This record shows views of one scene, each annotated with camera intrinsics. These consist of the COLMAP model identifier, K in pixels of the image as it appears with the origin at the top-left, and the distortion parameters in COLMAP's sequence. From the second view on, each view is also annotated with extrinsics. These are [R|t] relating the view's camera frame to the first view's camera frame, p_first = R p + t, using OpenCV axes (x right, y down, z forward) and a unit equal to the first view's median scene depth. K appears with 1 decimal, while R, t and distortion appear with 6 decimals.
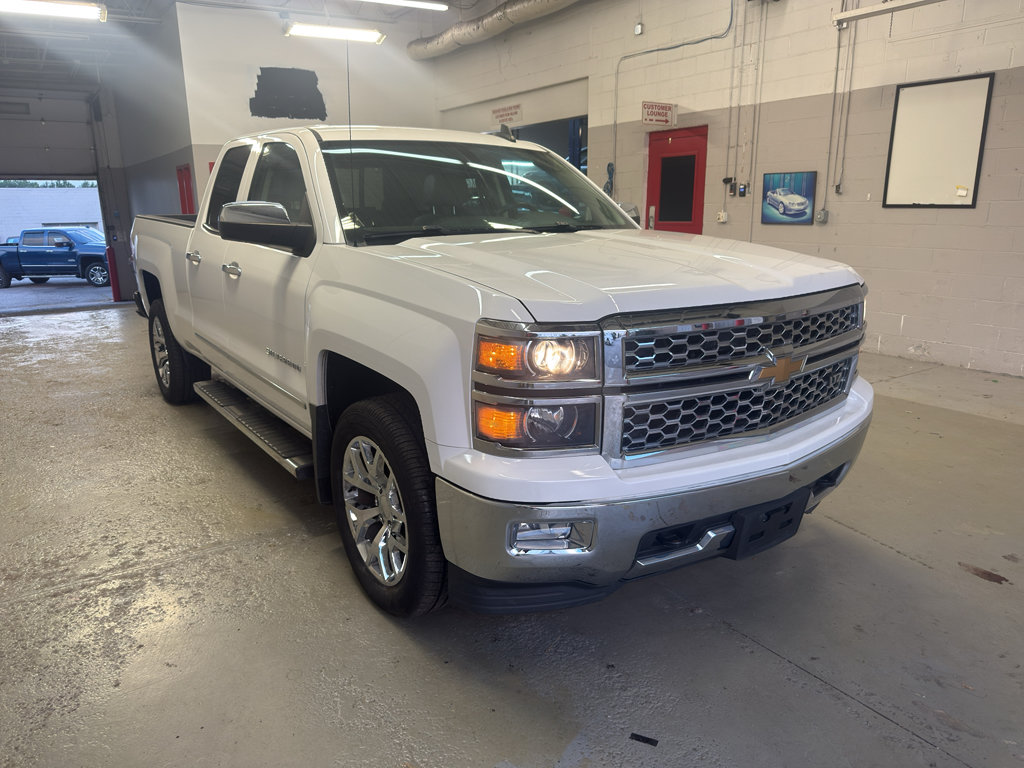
lens RADIAL K [[721.7, 0, 509.4], [0, 721.7, 386.5], [0, 0, 1]] dist [0.016910, -0.025942]
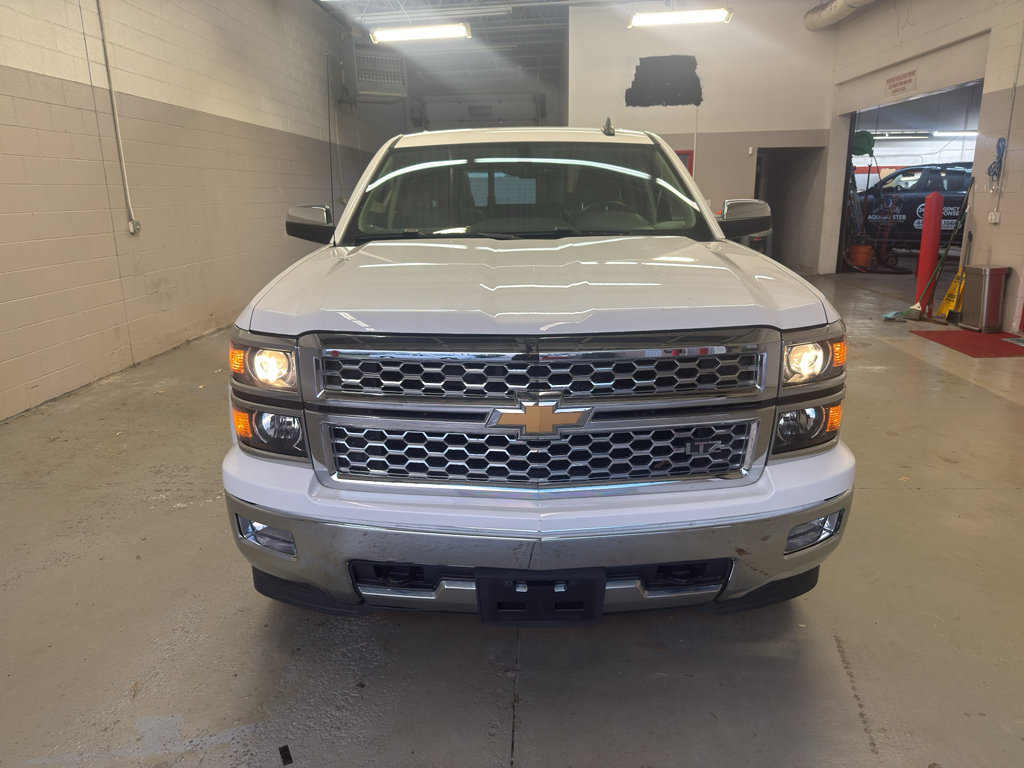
lens RADIAL K [[721.7, 0, 509.4], [0, 721.7, 386.5], [0, 0, 1]] dist [0.016910, -0.025942]
pose [[0.810207, 0.149863, -0.566661, 0.288460], [-0.136207, 0.988435, 0.066660, -0.039714], [0.570098, 0.023175, 0.821250, 0.104739]]
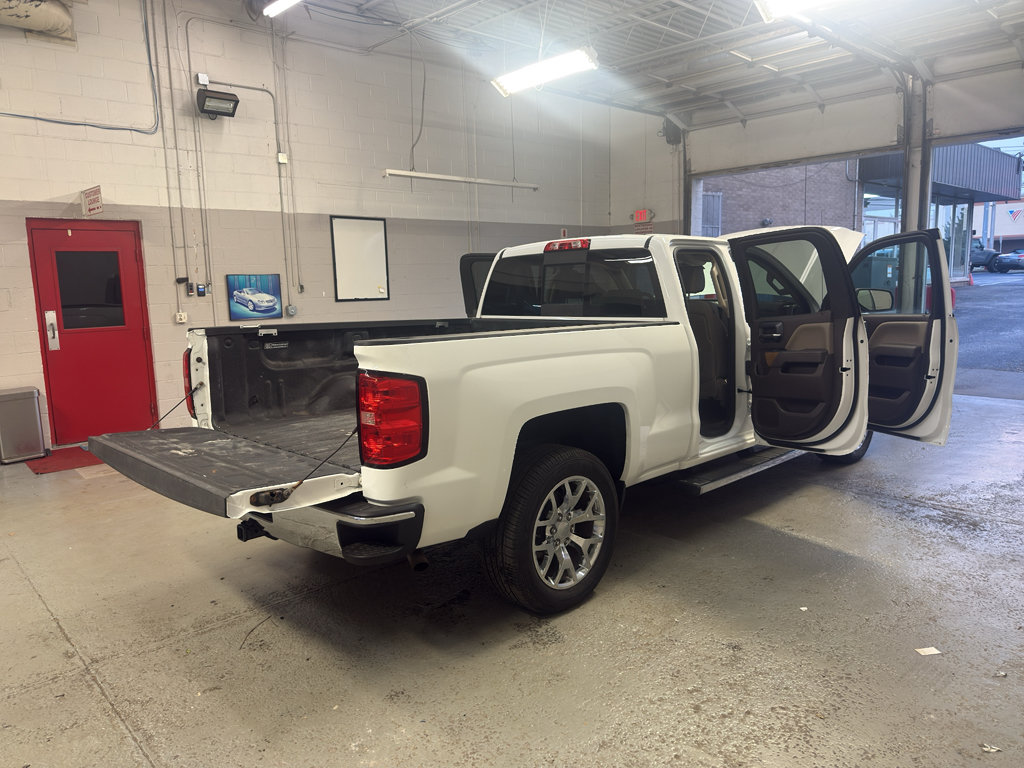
lens RADIAL K [[717.0, 0, 512.0], [0, 717.0, 384.0], [0, 0, 1]] dist [0.040851, -0.058077]
pose [[-0.156190, -0.127709, 0.979436, -0.913295], [0.268570, 0.948755, 0.166537, -0.246968], [-0.950513, 0.289058, -0.113888, 0.922292]]
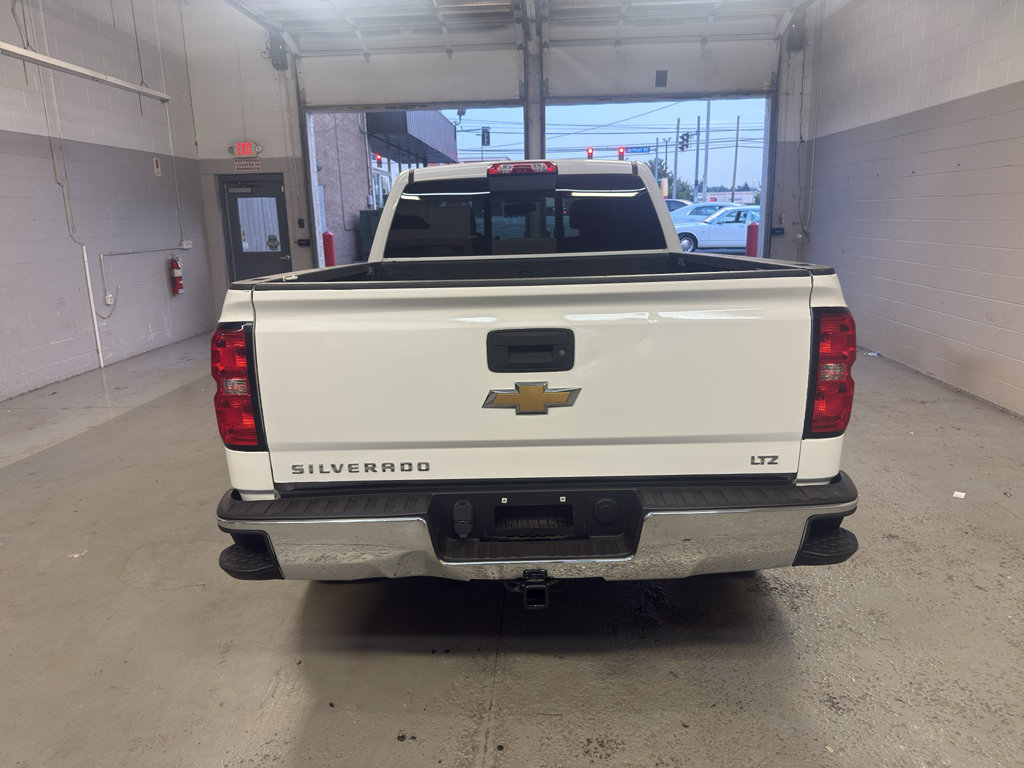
lens RADIAL K [[721.7, 0, 509.4], [0, 721.7, 386.5], [0, 0, 1]] dist [0.016910, -0.025942]
pose [[-0.799238, -0.106186, 0.591561, -0.564763], [0.179231, 0.897374, 0.403233, -0.329044], [-0.573668, 0.428305, -0.698183, 1.269458]]
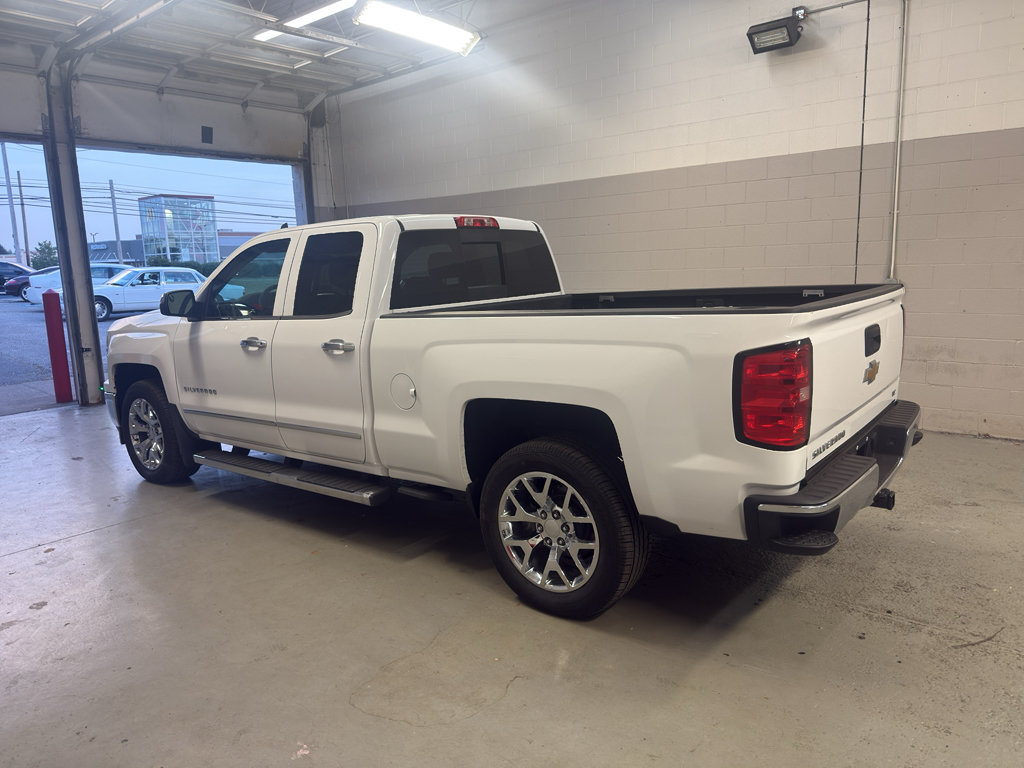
lens RADIAL K [[721.7, 0, 509.4], [0, 721.7, 386.5], [0, 0, 1]] dist [0.016910, -0.025942]
pose [[-0.961548, 0.089543, -0.259629, -0.020778], [-0.023224, 0.915459, 0.401740, -0.376055], [0.273653, 0.392322, -0.878179, 1.410156]]
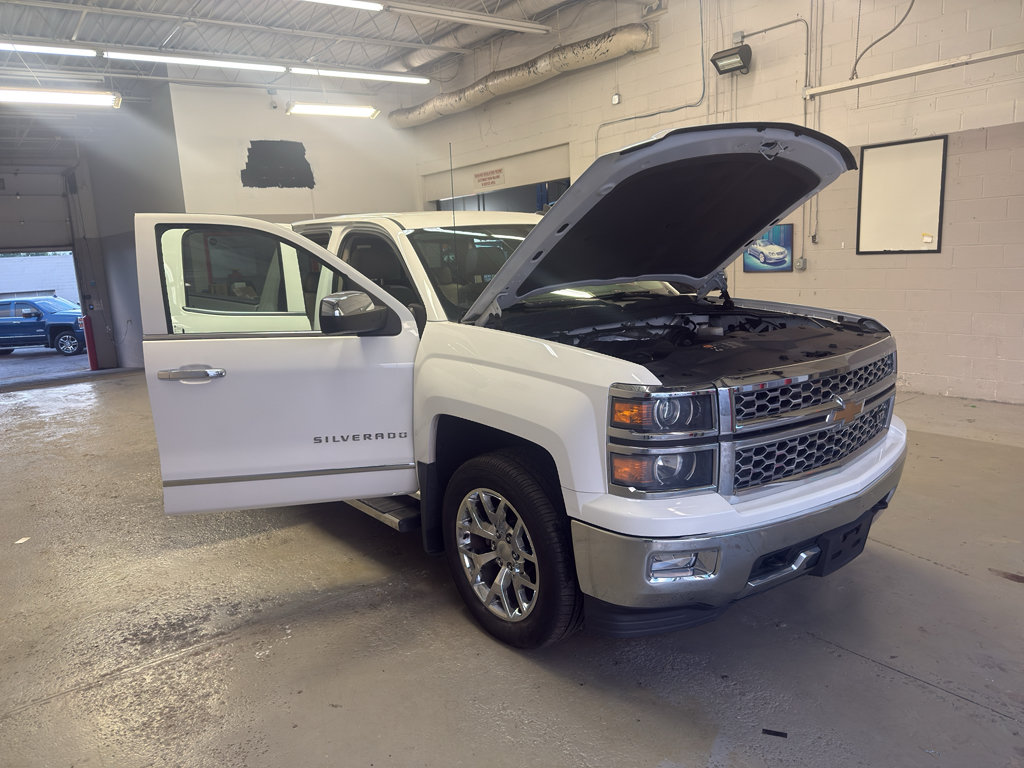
lens RADIAL K [[717.0, 0, 512.0], [0, 717.0, 384.0], [0, 0, 1]] dist [0.040851, -0.058077]
pose [[0.996961, -0.050708, 0.059144, -0.086983], [0.054522, 0.996410, -0.064771, -0.008075], [-0.055648, 0.067798, 0.996146, -0.057080]]
